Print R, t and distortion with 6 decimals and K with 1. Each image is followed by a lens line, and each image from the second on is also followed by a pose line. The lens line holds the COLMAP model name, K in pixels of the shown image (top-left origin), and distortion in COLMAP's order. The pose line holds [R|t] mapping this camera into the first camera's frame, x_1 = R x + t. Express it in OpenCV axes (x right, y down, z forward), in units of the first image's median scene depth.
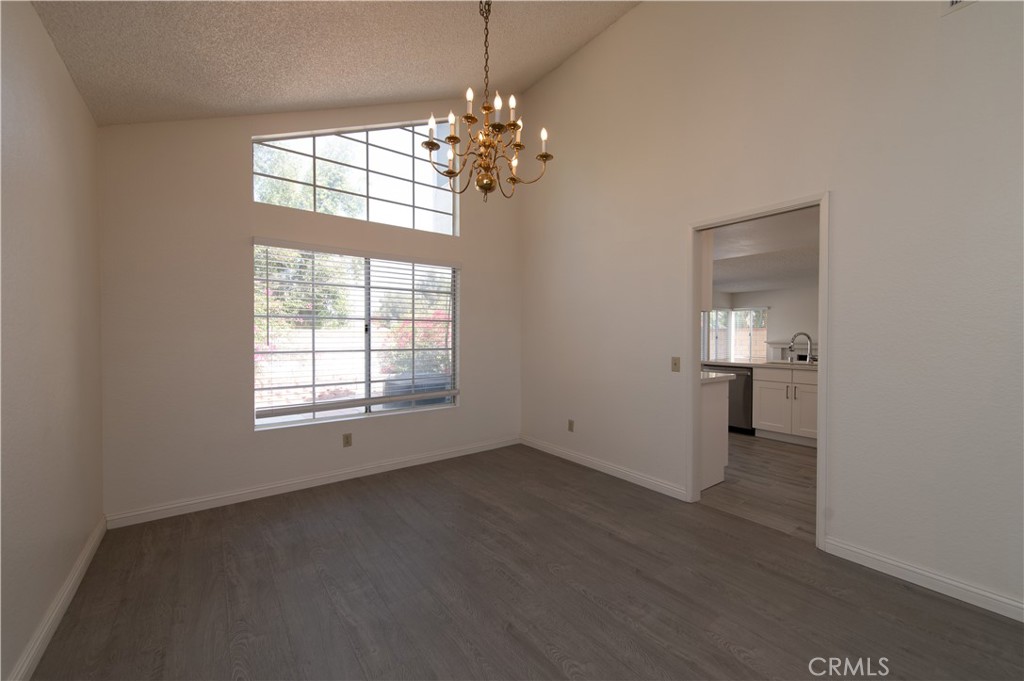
lens RADIAL K [[404.7, 0, 509.3], [0, 404.7, 333.5], [0, 0, 1]] dist [0.011967, -0.001143]
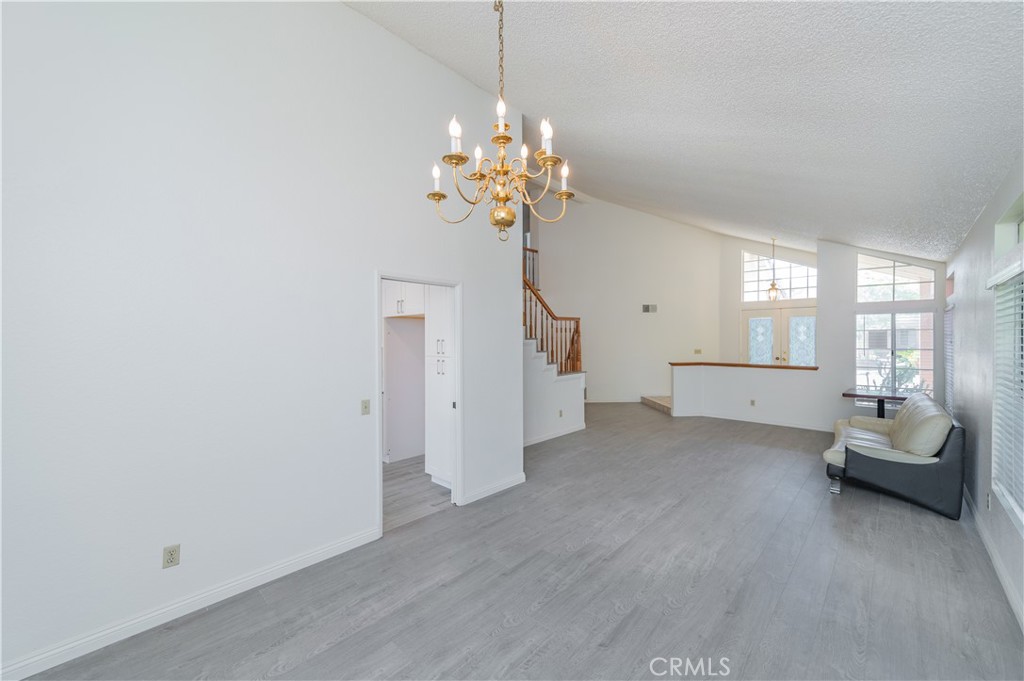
lens RADIAL K [[404.7, 0, 516.0], [0, 404.7, 338.5], [0, 0, 1]] dist [0.011967, -0.001143]
pose [[-0.187814, -0.003039, 0.982200, -1.075852], [-0.003398, 0.999991, 0.002444, -0.162450], [-0.982199, -0.002879, -0.187823, 1.431470]]
